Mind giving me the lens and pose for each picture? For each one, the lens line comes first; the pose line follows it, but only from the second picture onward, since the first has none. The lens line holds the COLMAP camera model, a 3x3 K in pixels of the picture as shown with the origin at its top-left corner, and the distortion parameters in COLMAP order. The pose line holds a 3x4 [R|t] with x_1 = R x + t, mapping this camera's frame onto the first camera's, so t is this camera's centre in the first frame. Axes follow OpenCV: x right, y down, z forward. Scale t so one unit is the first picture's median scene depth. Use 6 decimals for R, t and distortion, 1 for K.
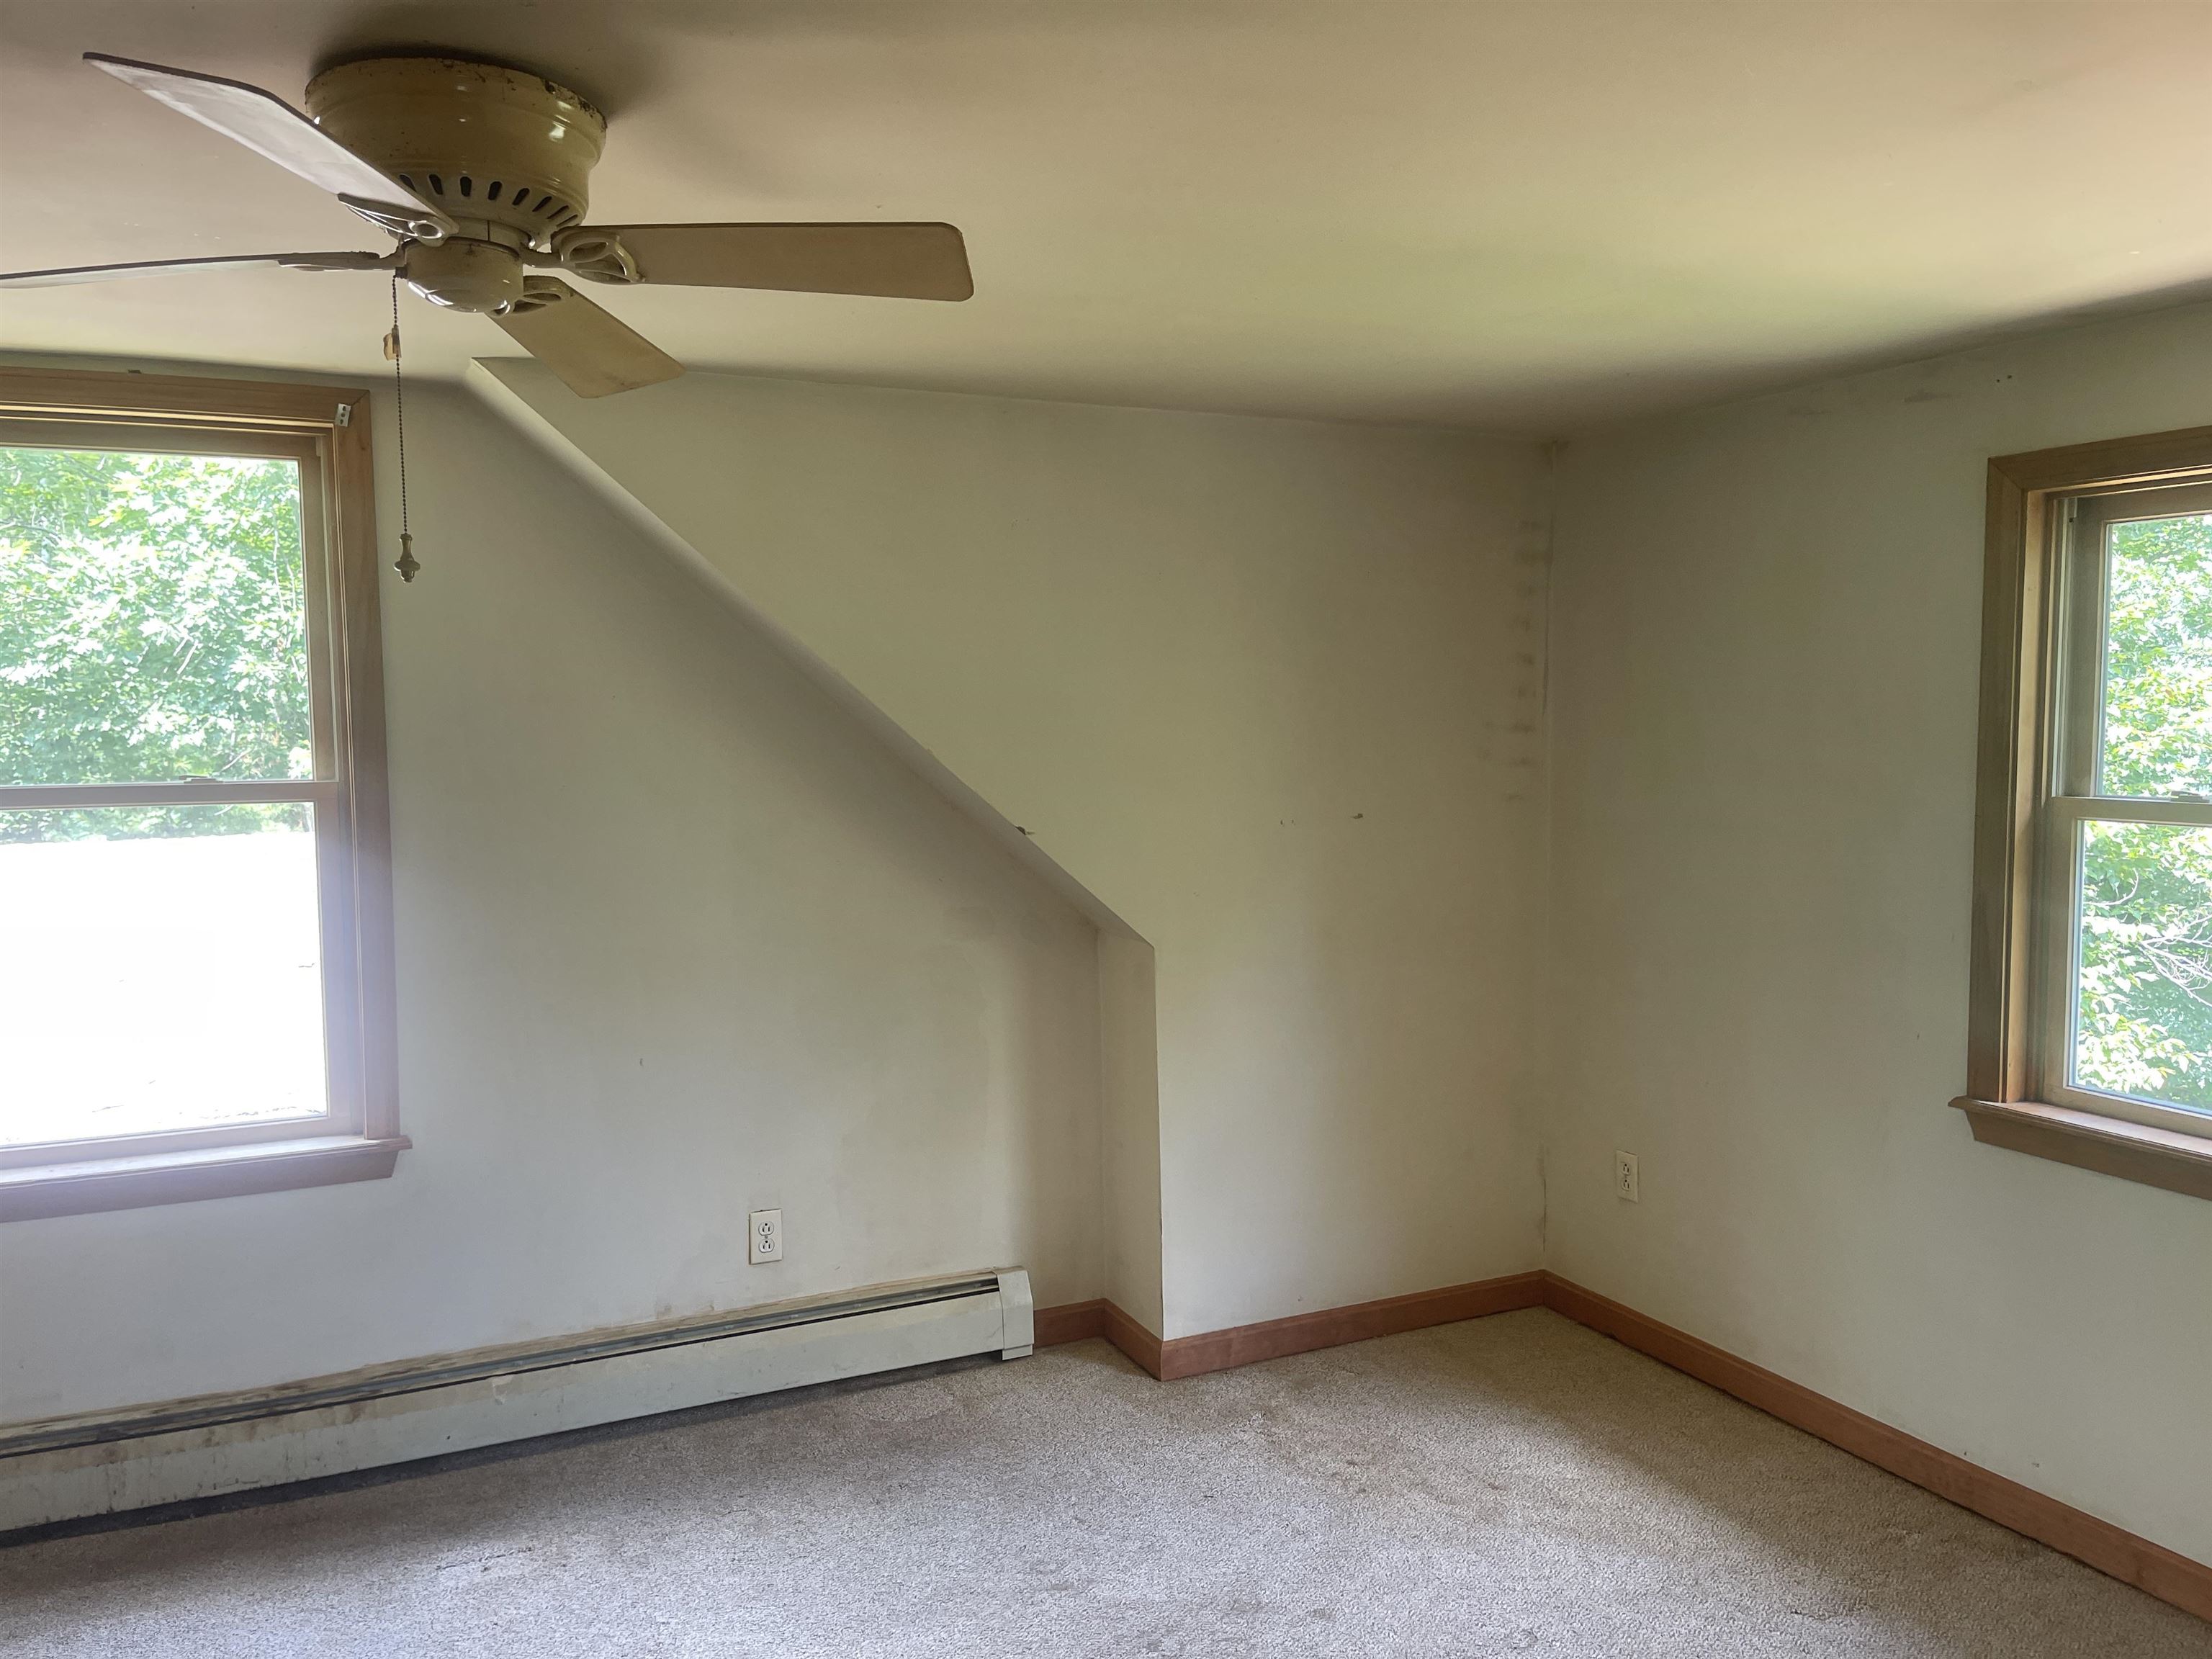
lens RADIAL K [[1641.2, 0, 1114.9], [0, 1641.2, 833.1], [0, 0, 1]] dist [0.015877, -0.042714]
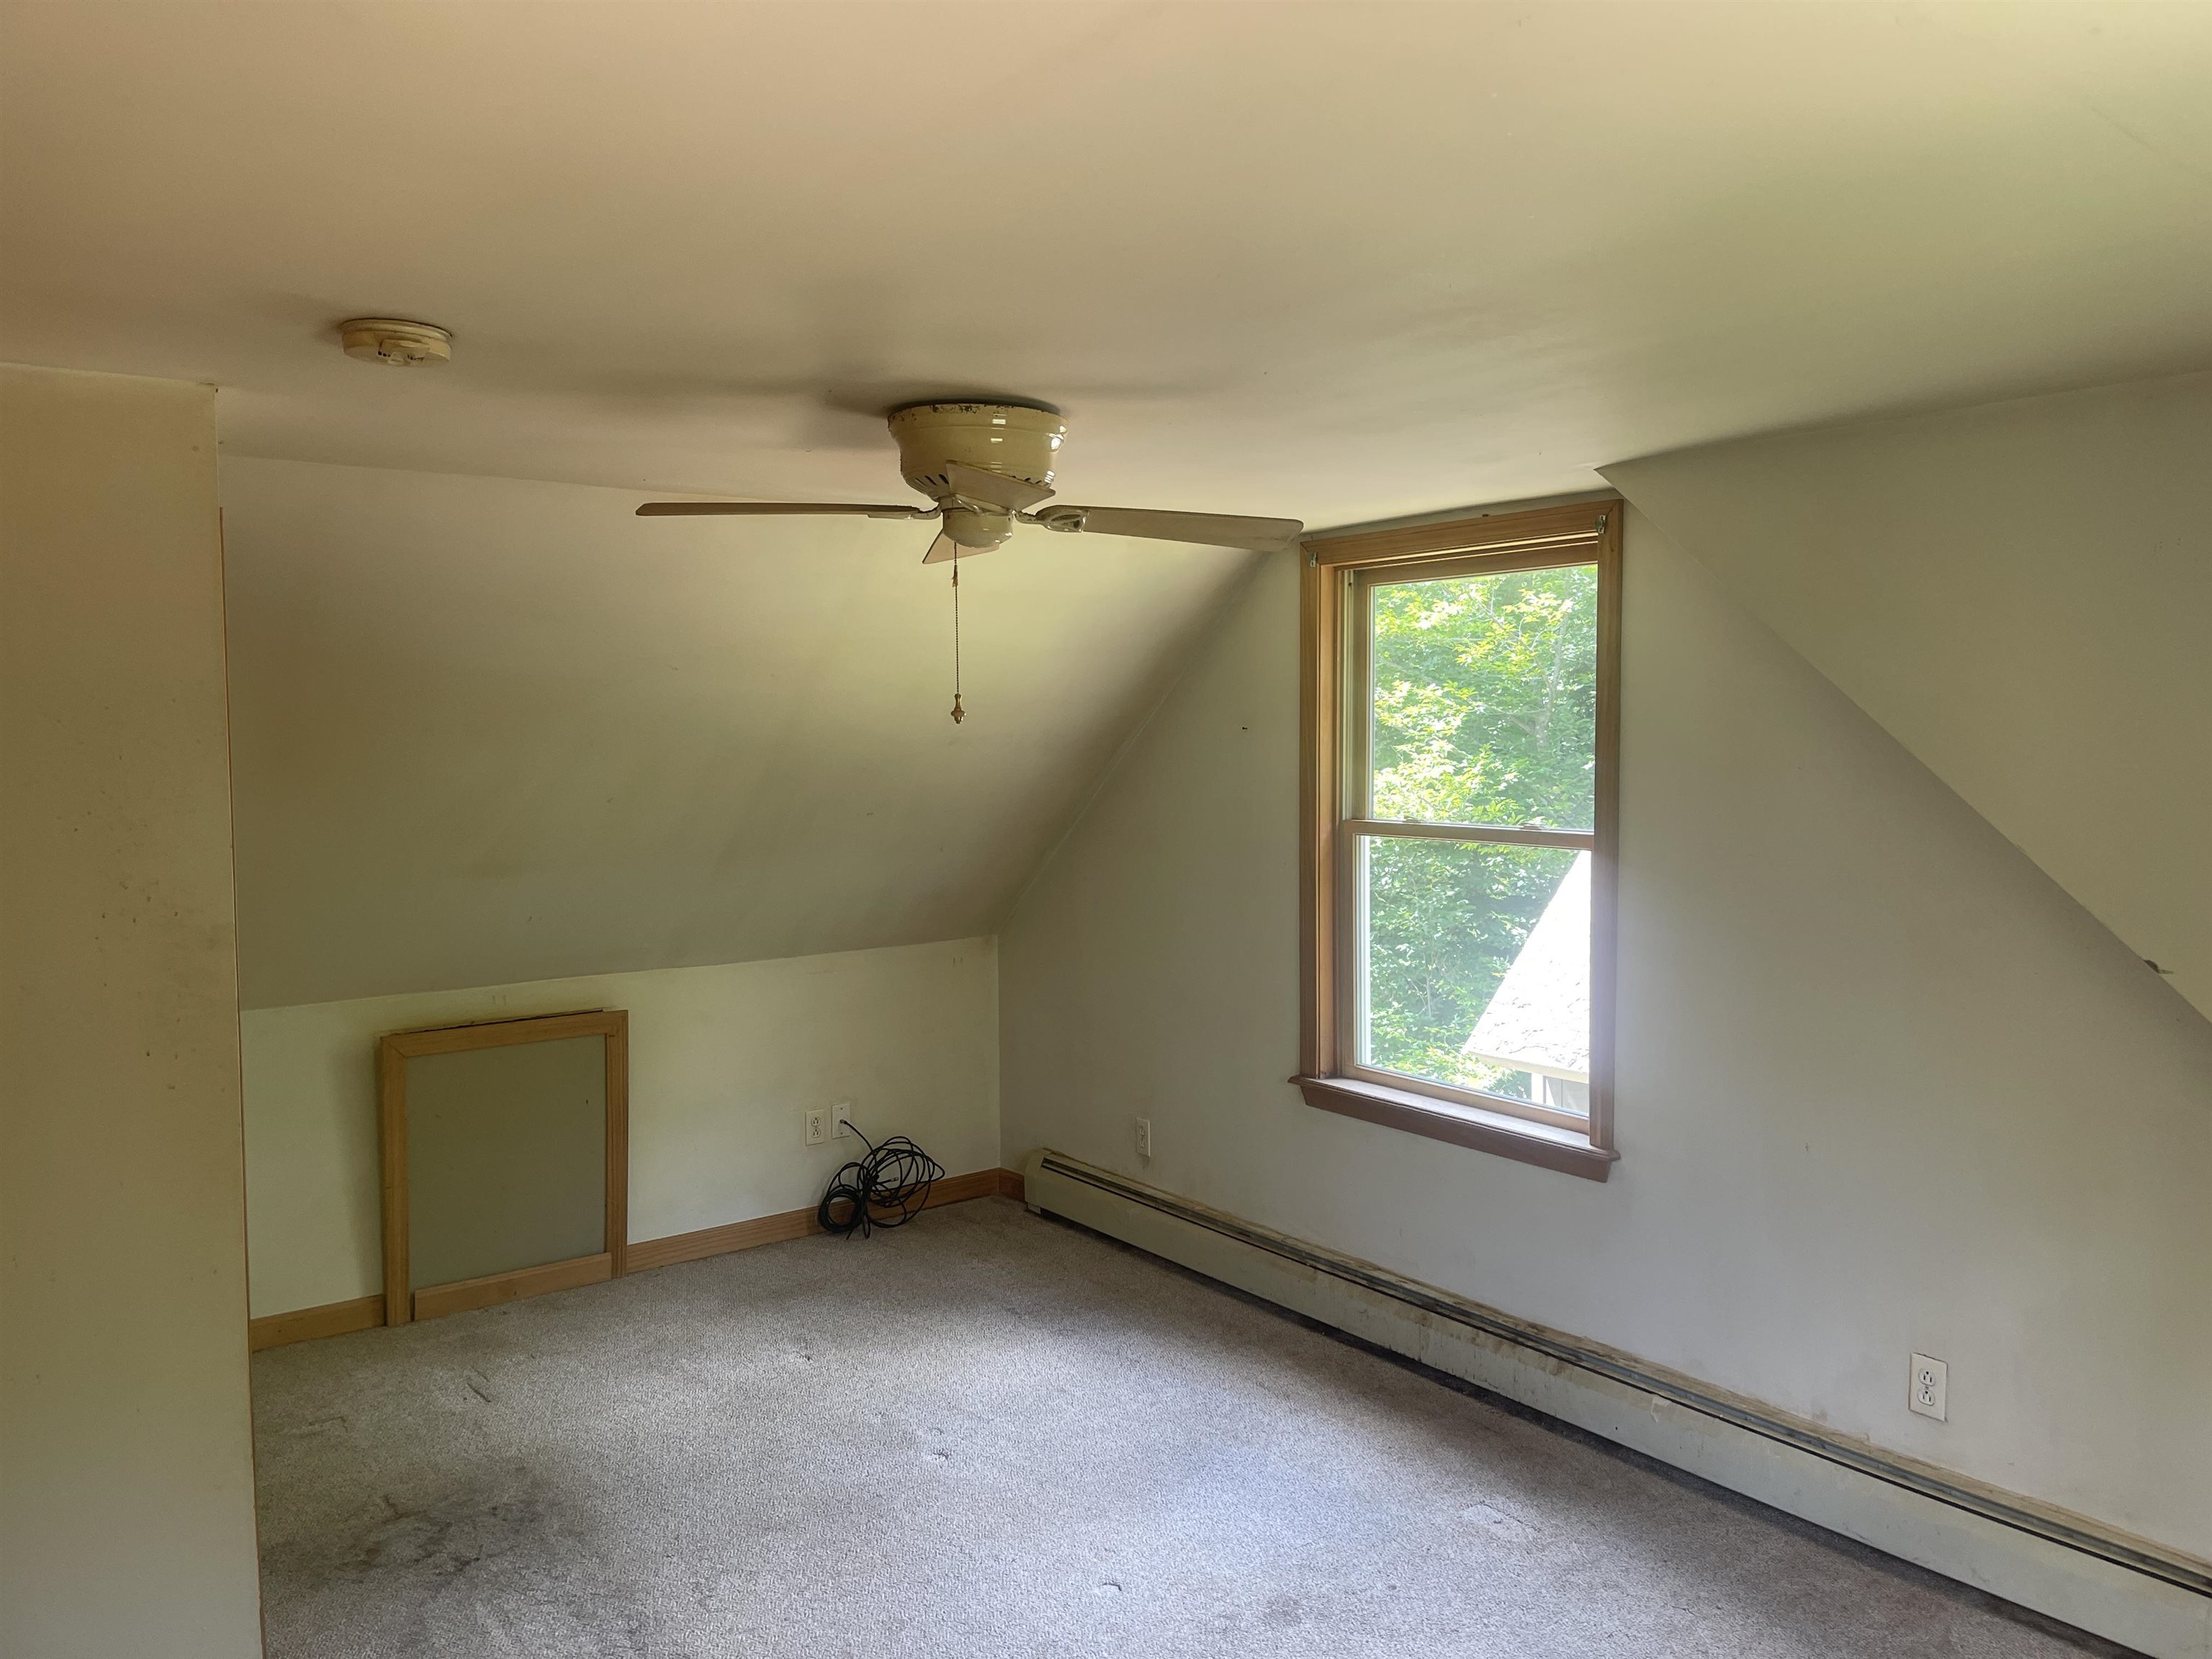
lens RADIAL K [[1641.2, 0, 1115.4], [0, 1641.2, 822.0], [0, 0, 1]] dist [0.015877, -0.042714]
pose [[0.187286, 0.061477, -0.980380, 0.611562], [-0.068272, 0.996441, 0.049442, -0.075661], [0.979930, 0.057673, 0.190817, 0.440441]]
